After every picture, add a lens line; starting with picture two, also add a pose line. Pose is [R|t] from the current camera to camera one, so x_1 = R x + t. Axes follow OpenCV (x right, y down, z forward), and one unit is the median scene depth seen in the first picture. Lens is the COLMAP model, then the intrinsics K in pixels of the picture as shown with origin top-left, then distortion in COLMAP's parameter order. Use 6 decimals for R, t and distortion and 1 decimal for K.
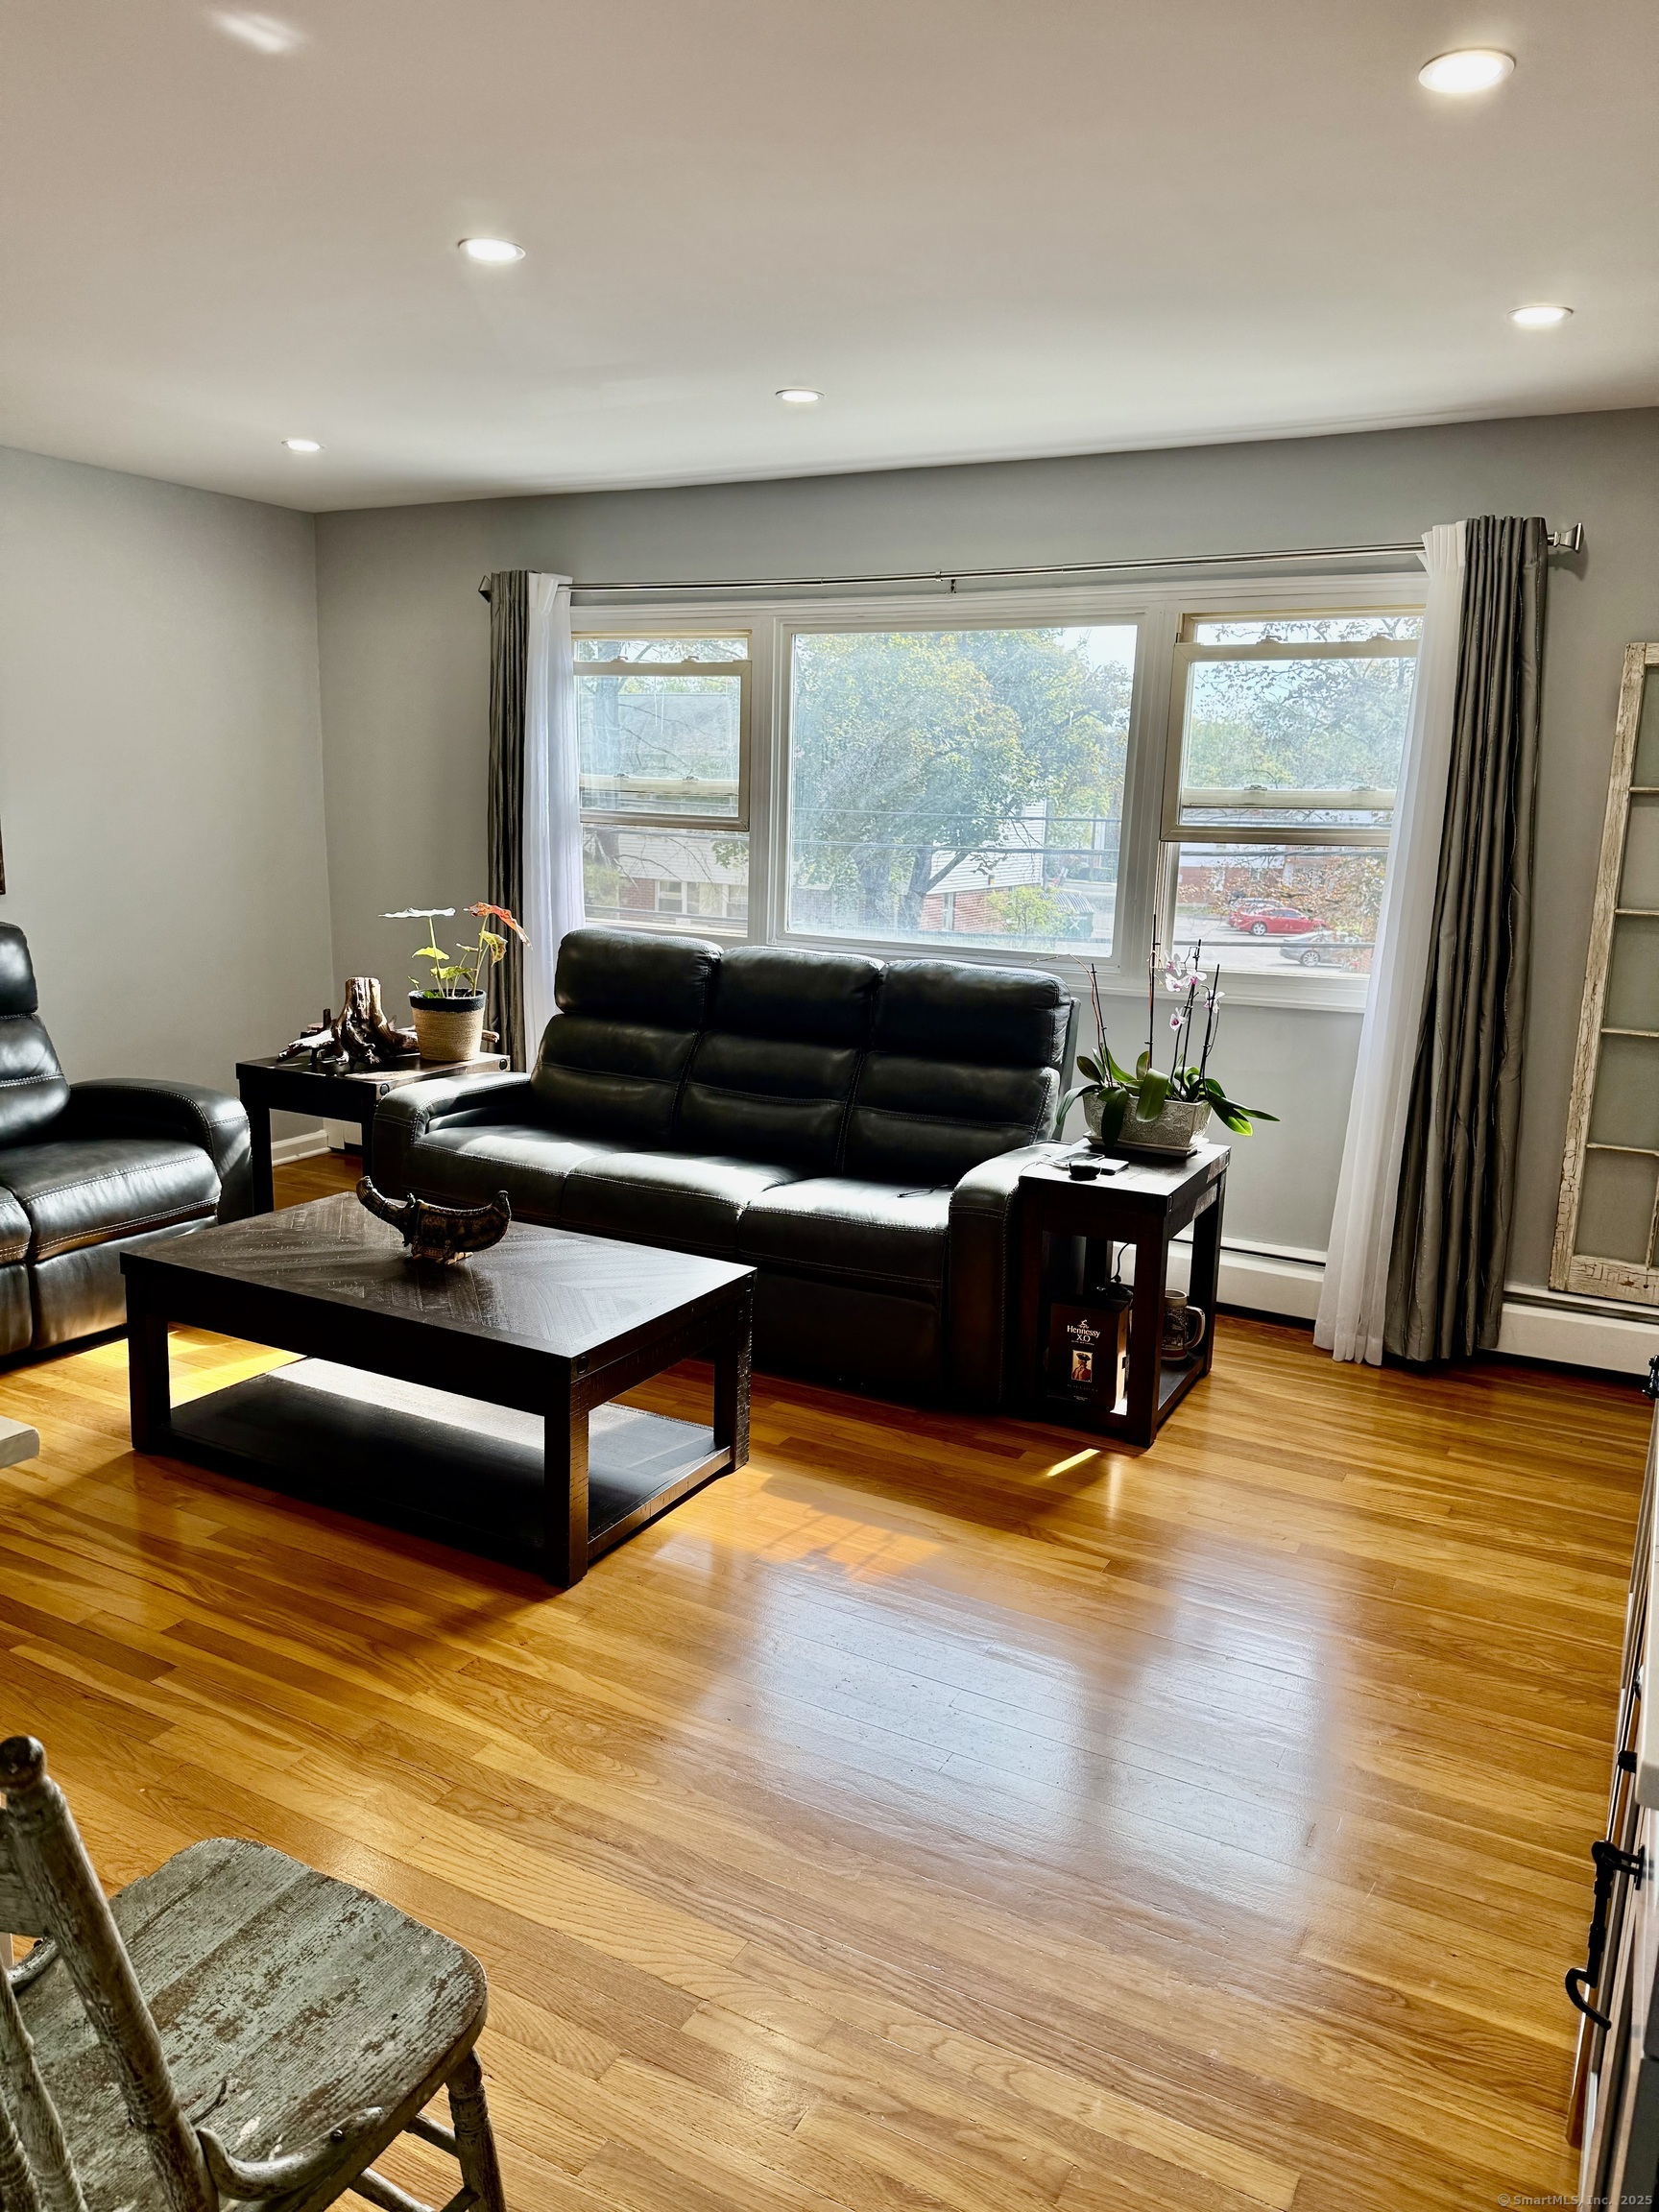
lens RADIAL K [[1545.2, 0, 838.3], [0, 1545.2, 1120.3], [0, 0, 1]] dist [0.117070, -0.184461]
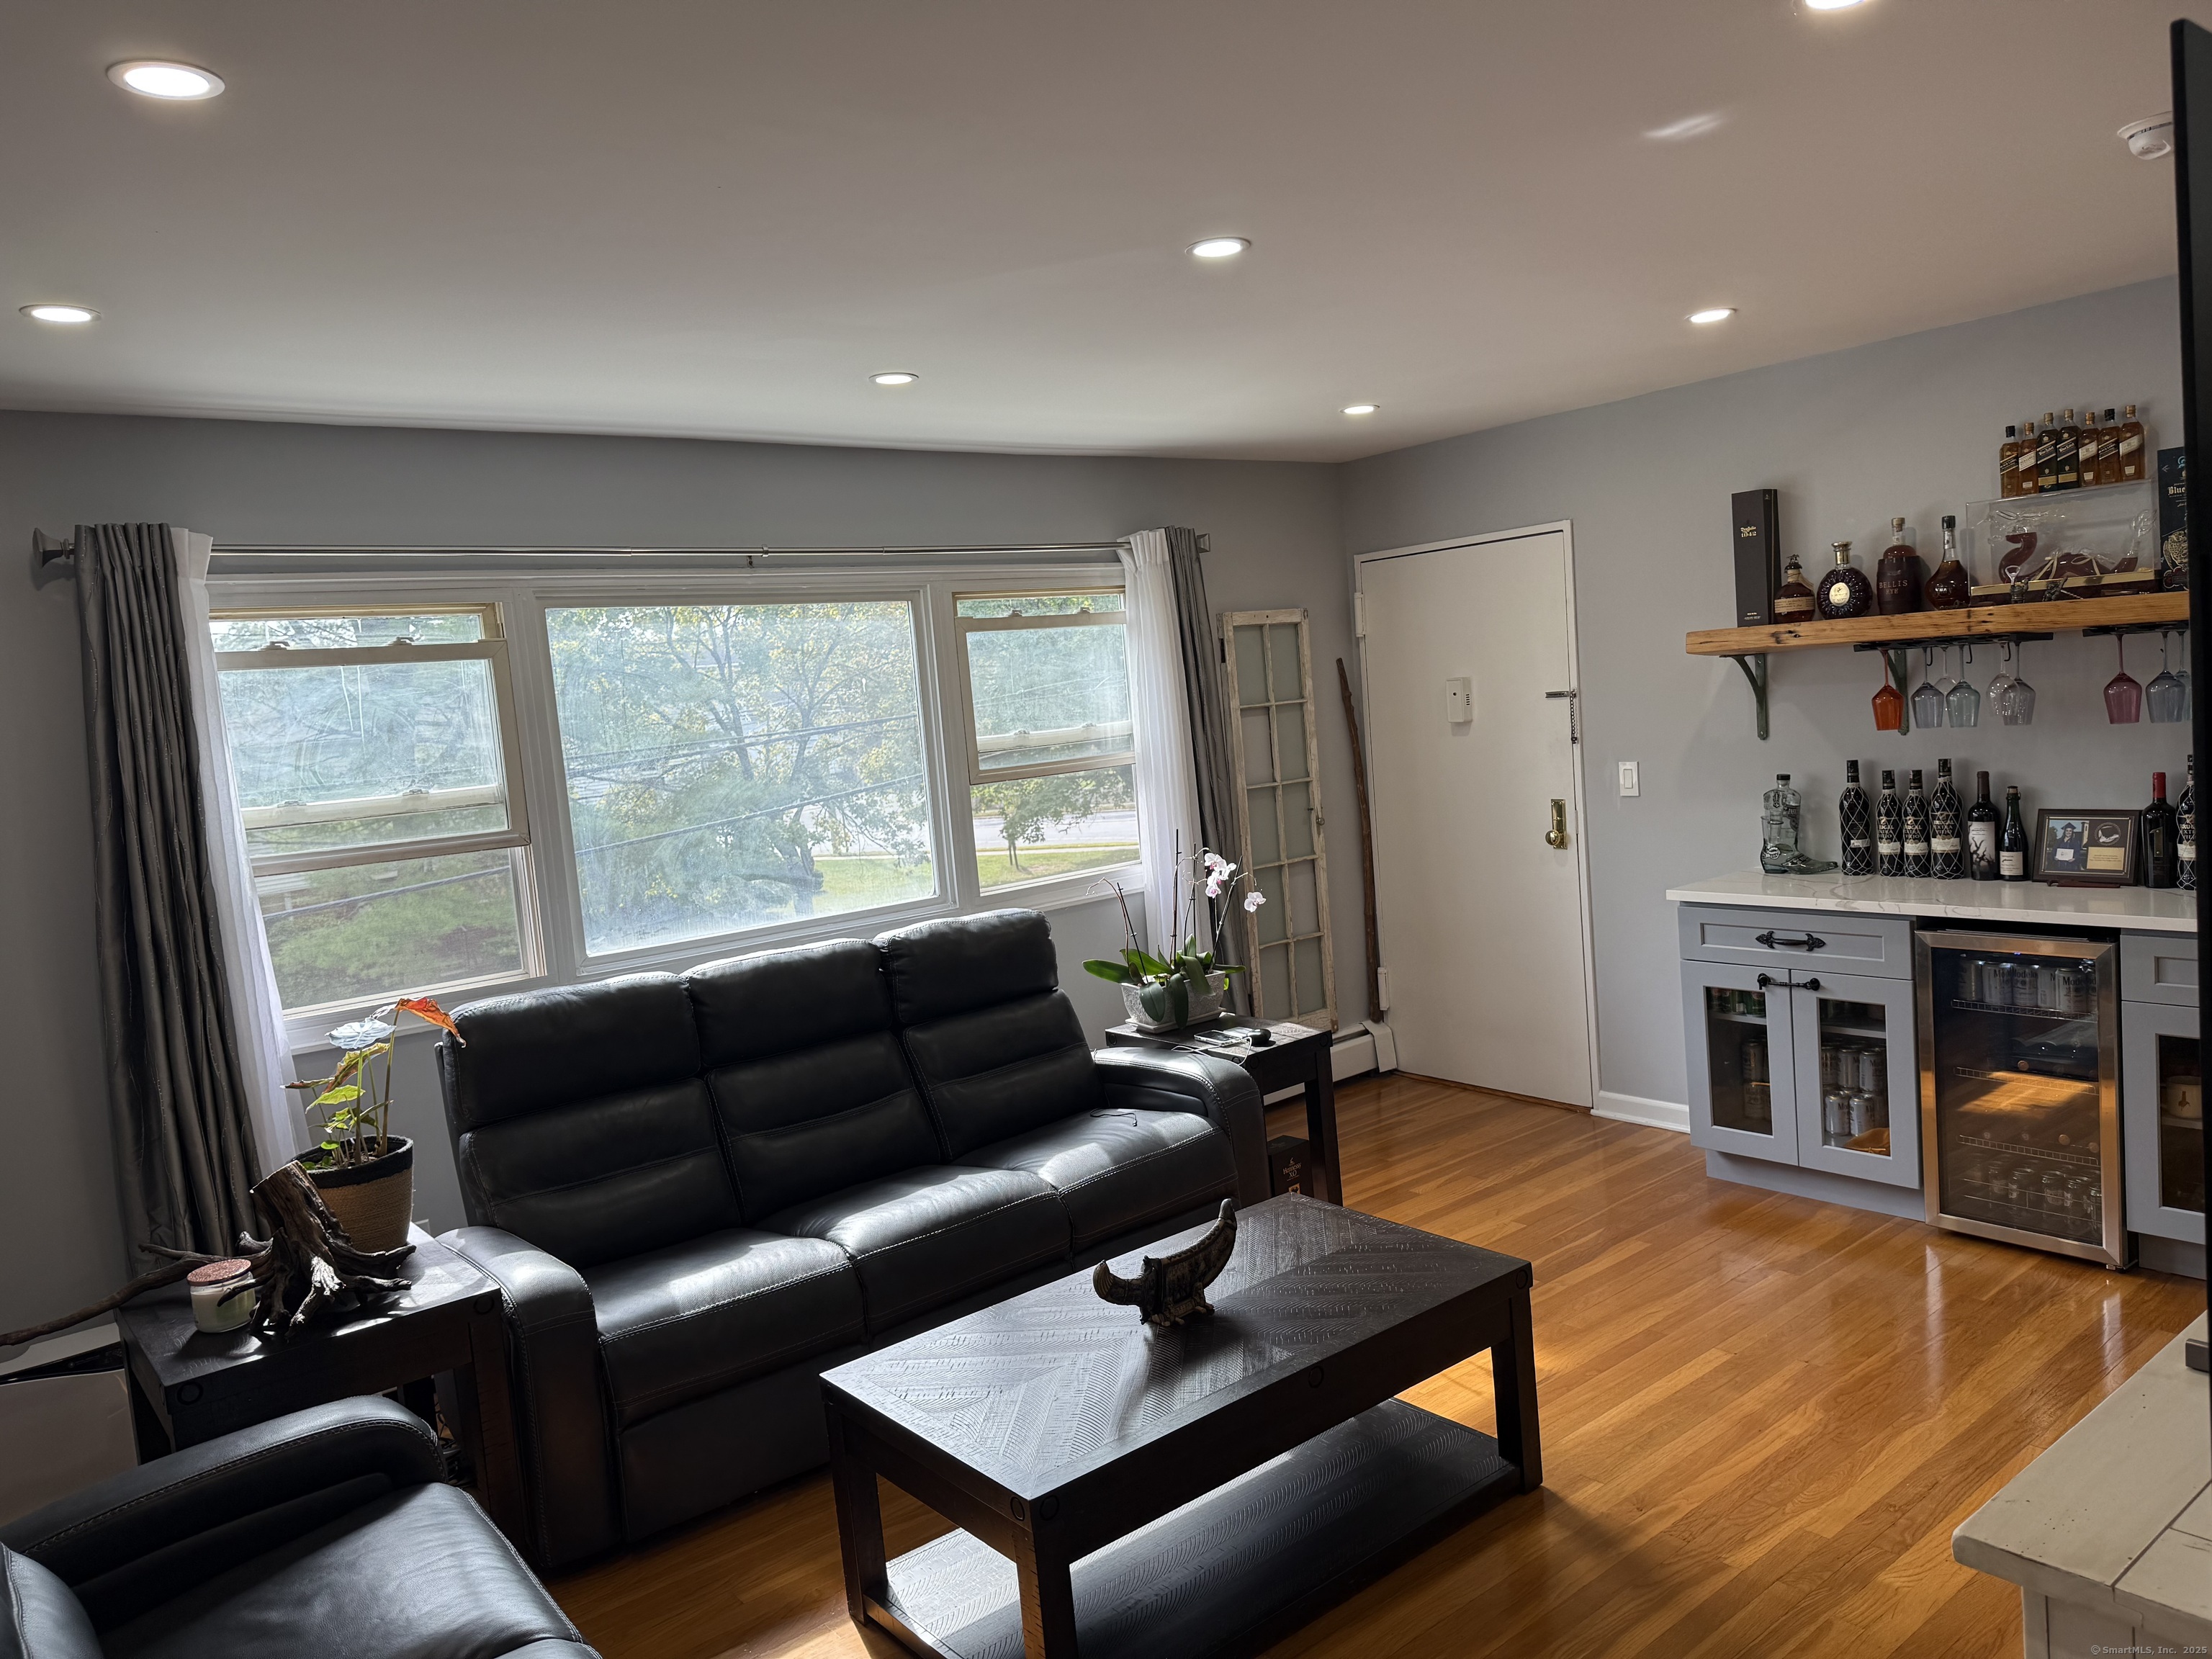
lens RADIAL K [[1545.2, 0, 1121.7], [0, 1545.2, 842.4], [0, 0, 1]] dist [0.117070, -0.184461]
pose [[0.373344, -0.151237, 0.915282, -0.821842], [0.273711, 0.960659, 0.047088, -0.172361], [-0.886395, 0.232943, 0.400051, 0.496660]]
